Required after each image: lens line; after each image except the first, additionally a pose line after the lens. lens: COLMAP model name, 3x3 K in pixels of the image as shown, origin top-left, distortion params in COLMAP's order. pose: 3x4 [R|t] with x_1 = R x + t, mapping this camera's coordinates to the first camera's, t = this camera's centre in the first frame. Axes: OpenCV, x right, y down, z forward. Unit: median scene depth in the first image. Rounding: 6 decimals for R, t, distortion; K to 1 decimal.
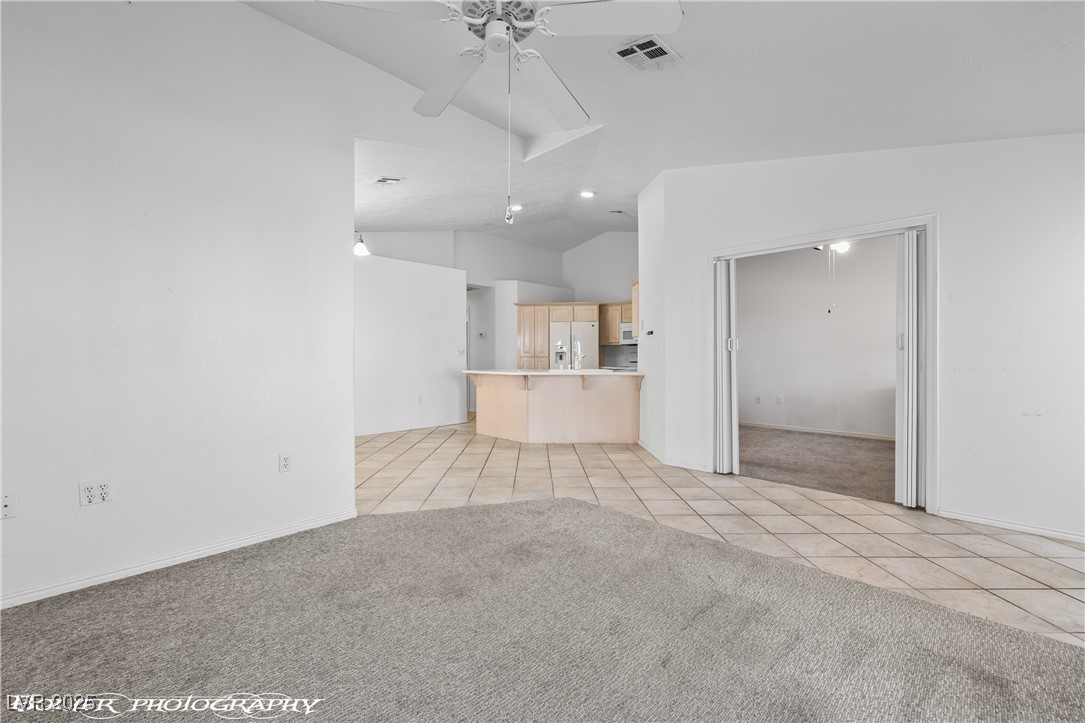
lens RADIAL K [[445.5, 0, 538.9], [0, 445.5, 358.8], [0, 0, 1]] dist [0.000540, 0.000268]
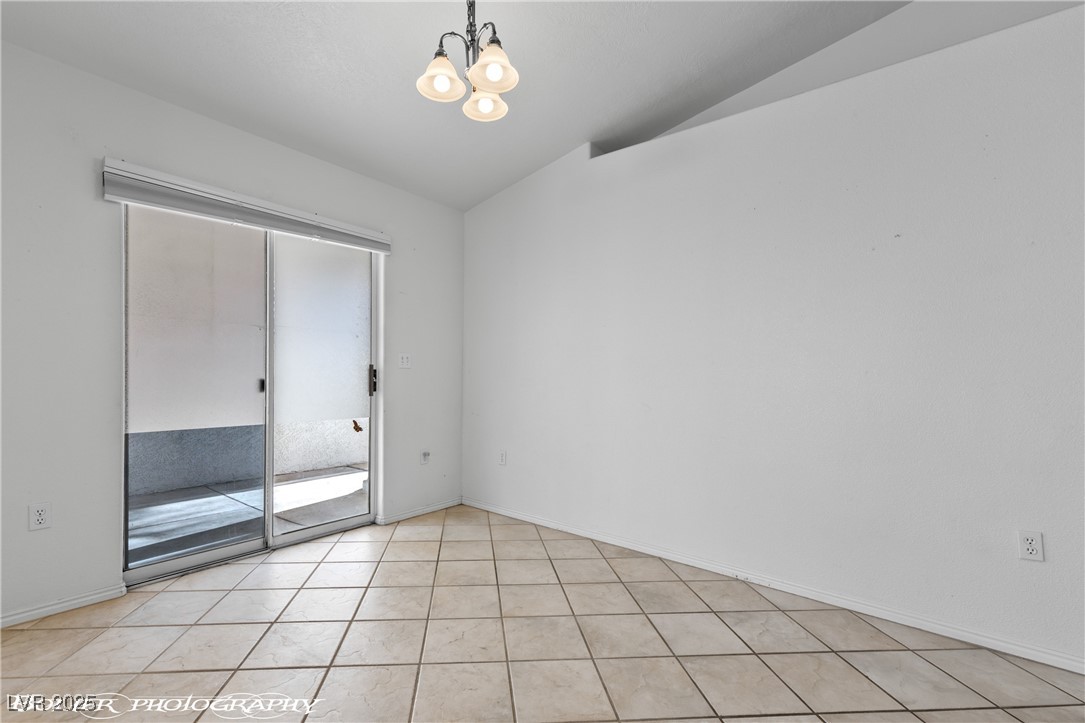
lens RADIAL K [[480.7, 0, 512.9], [0, 480.7, 378.6], [0, 0, 1]] dist [0.011459, 0.000168]
pose [[0.078471, 0.012128, -0.996843, -0.008161], [-0.027357, 0.999576, 0.010008, -0.001764], [0.996541, 0.026486, 0.078770, 0.772038]]
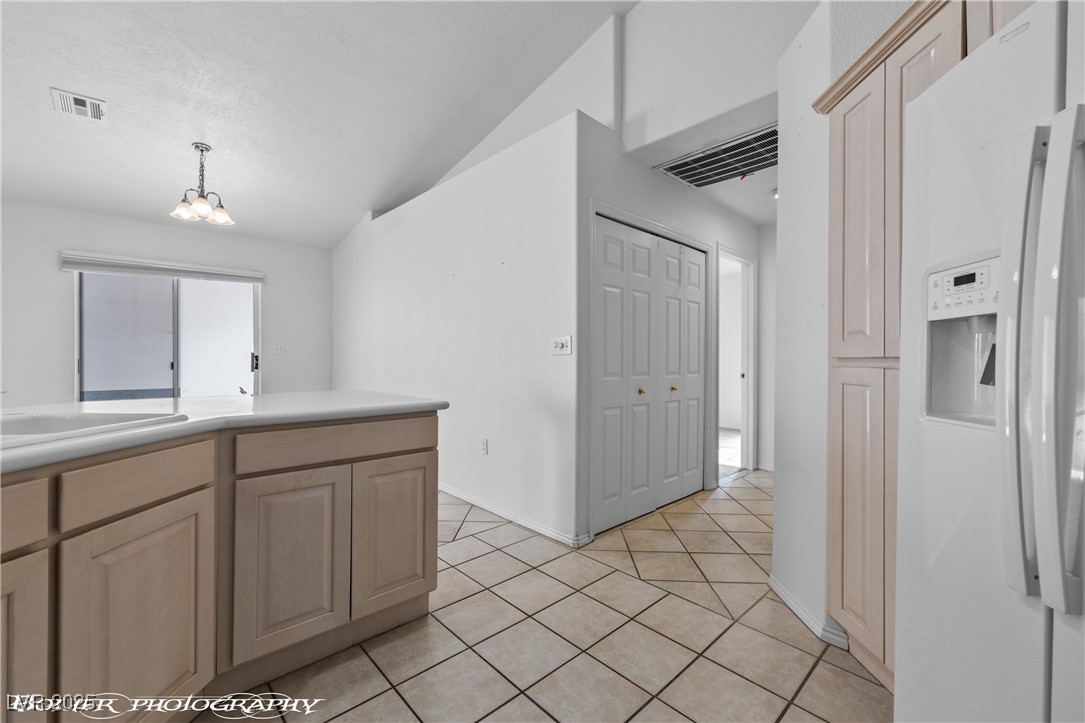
lens RADIAL K [[445.5, 0, 538.9], [0, 445.5, 358.8], [0, 0, 1]] dist [0.000540, 0.000268]
pose [[-0.049587, 0.001448, -0.998769, 0.236659], [-0.013346, 0.999909, 0.002112, -0.005424], [0.998681, 0.013434, -0.049563, 1.239261]]
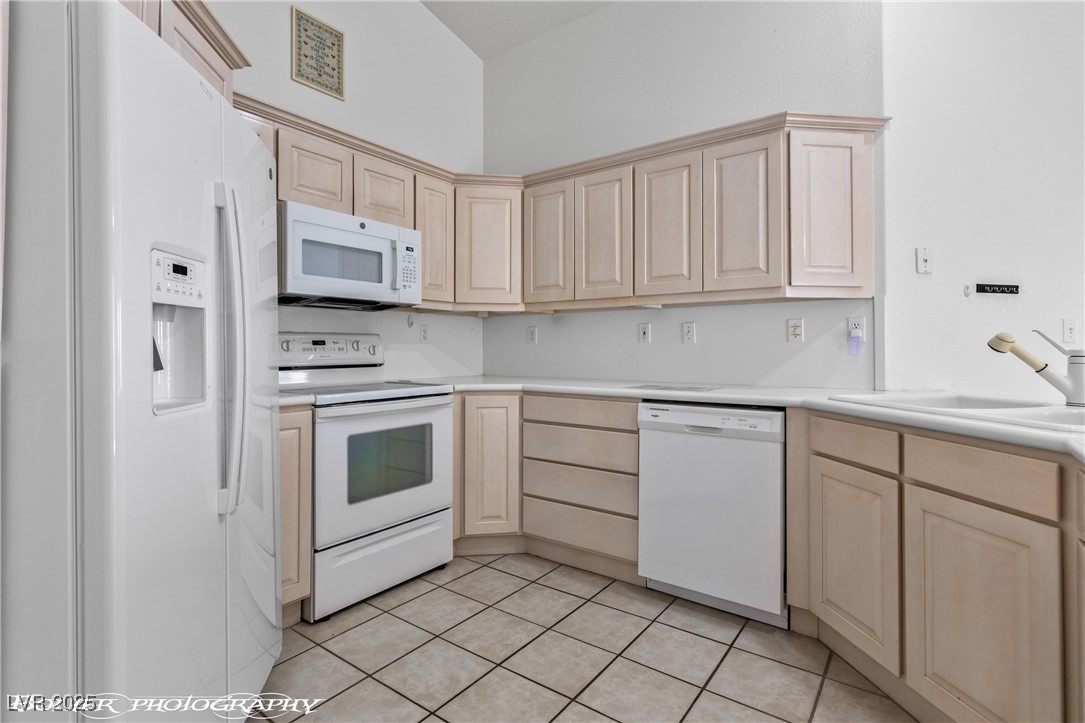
lens RADIAL K [[533.1, 0, 538.3], [0, 533.1, 341.5], [0, 0, 1]] dist [0.001586, -0.000115]
pose [[-0.139299, 0.013929, 0.990152, -0.142357], [0.006198, 0.999894, -0.013194, -0.005201], [-0.990231, 0.004299, -0.139371, 1.277963]]
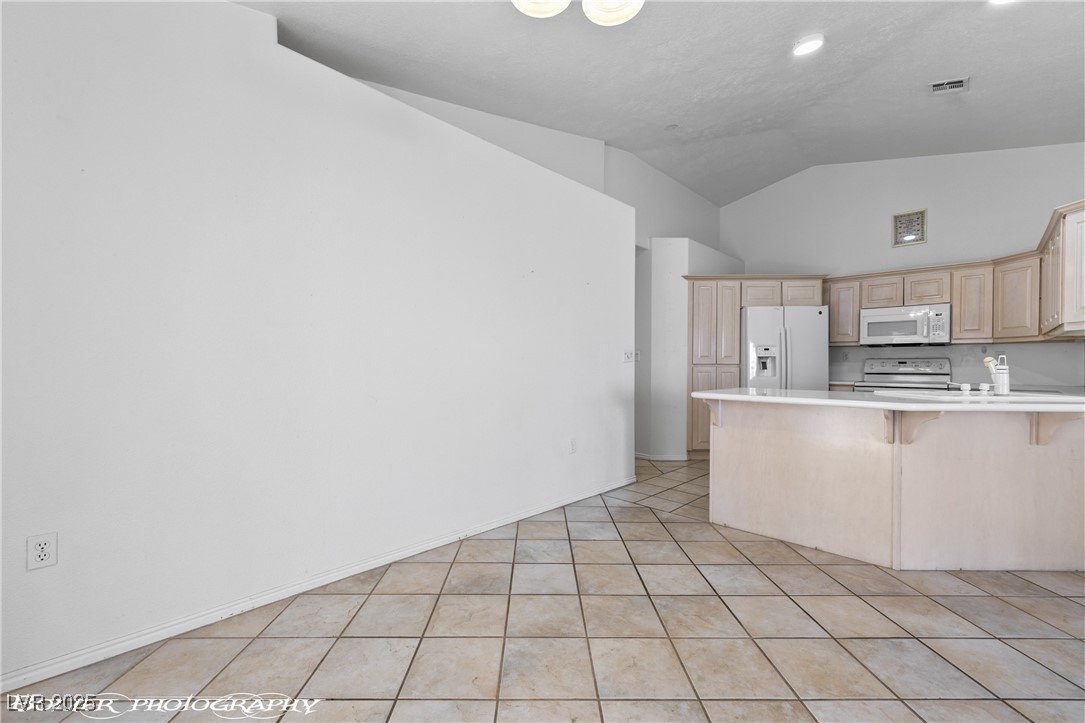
lens RADIAL K [[450.9, 0, 542.5], [0, 450.9, 361.5], [0, 0, 1]] dist [0.002692, 0.000525]
pose [[0.999982, 0.005727, 0.001825, -0.346231], [-0.005703, 0.999894, -0.013399, 0.001415], [-0.001901, 0.013388, 0.999909, 0.548294]]
